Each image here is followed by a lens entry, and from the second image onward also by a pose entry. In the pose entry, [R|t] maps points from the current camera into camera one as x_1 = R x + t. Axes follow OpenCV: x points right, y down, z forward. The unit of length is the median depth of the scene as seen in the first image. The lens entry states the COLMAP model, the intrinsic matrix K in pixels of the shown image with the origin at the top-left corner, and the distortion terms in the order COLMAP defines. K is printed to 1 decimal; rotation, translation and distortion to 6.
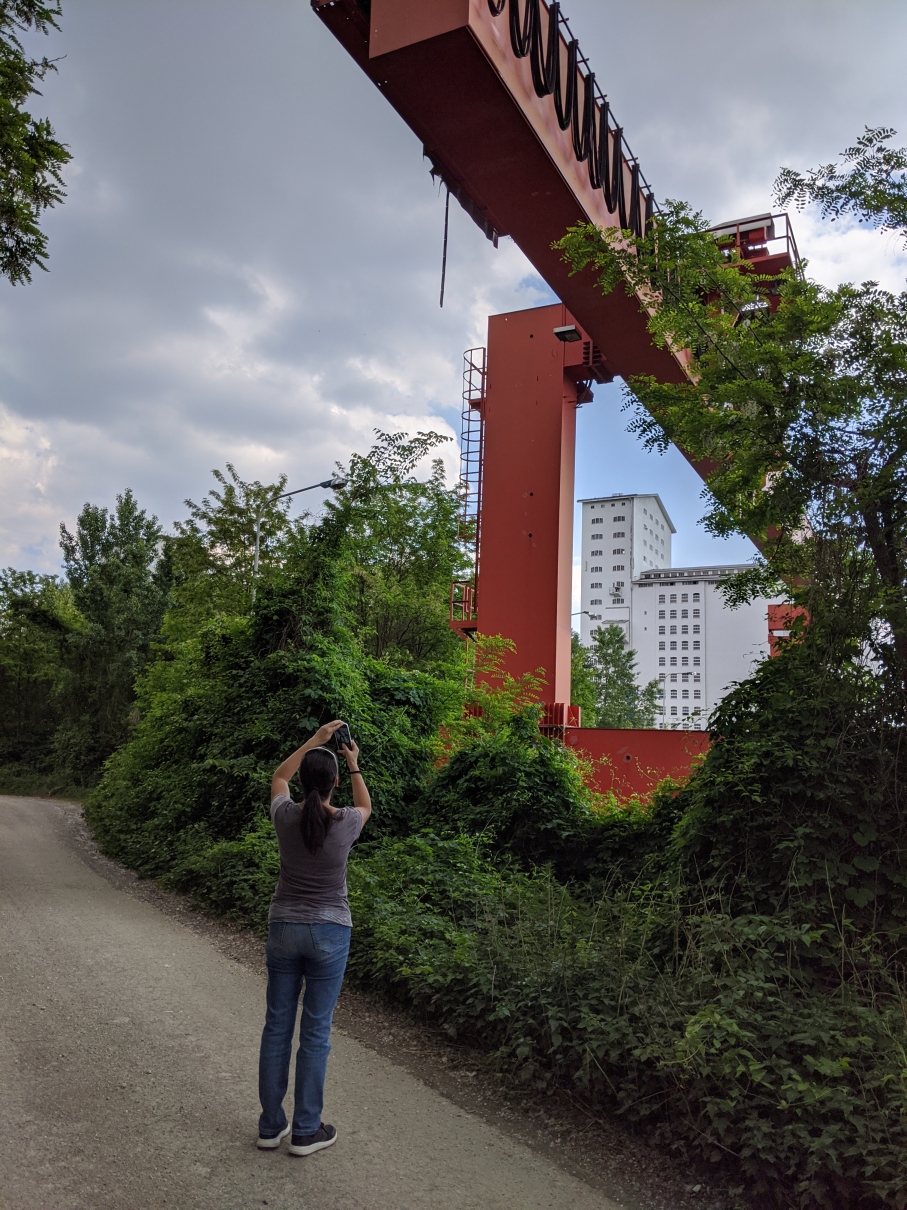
lens RADIAL K [[951.0, 0, 453.5], [0, 951.0, 605.0], [0, 0, 1]] dist [0.085265, -0.134300]
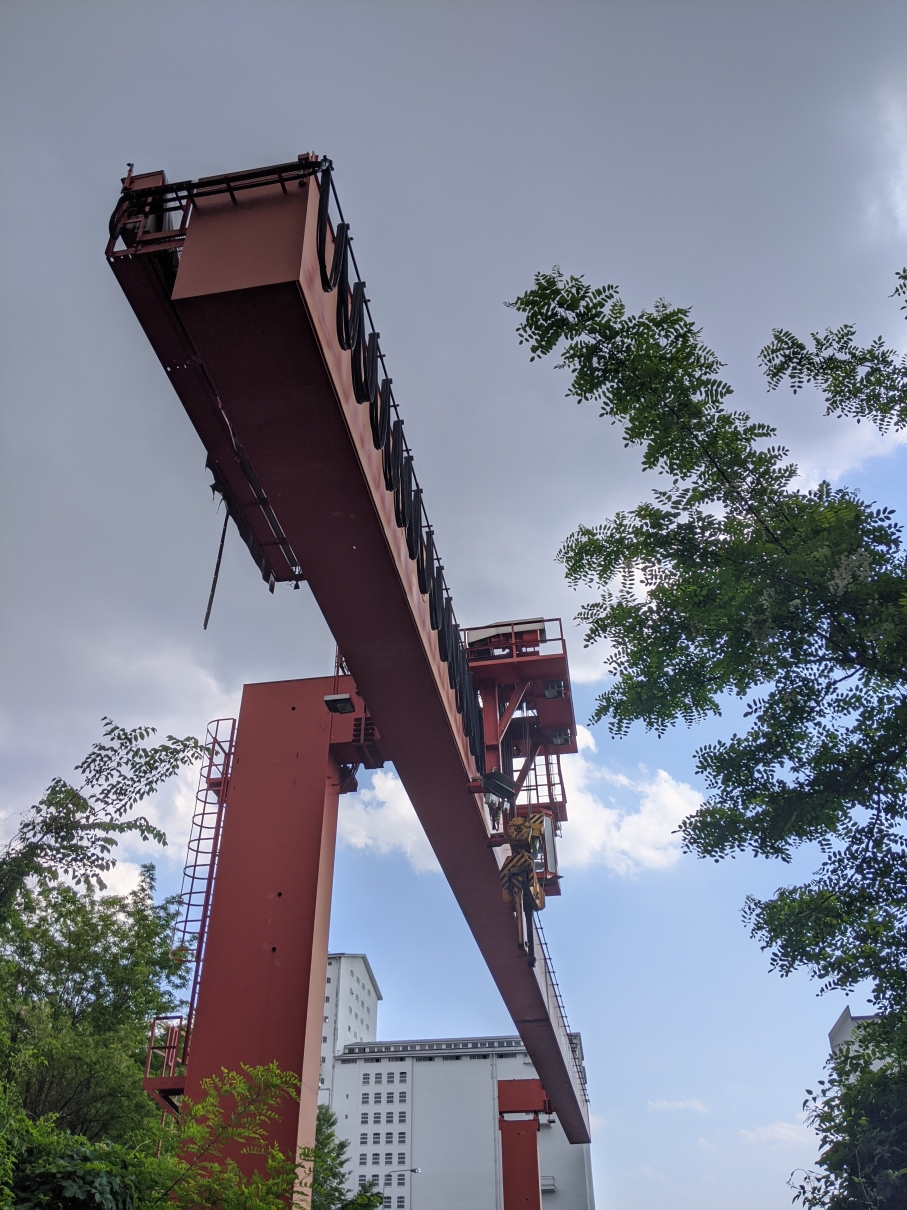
lens RADIAL K [[951.0, 0, 453.5], [0, 951.0, 605.0], [0, 0, 1]] dist [0.085265, -0.134300]
pose [[0.954780, 0.137015, 0.263858, -0.018125], [-0.004040, 0.893378, -0.449288, 0.020075], [-0.297284, 0.427906, 0.853533, 0.158318]]
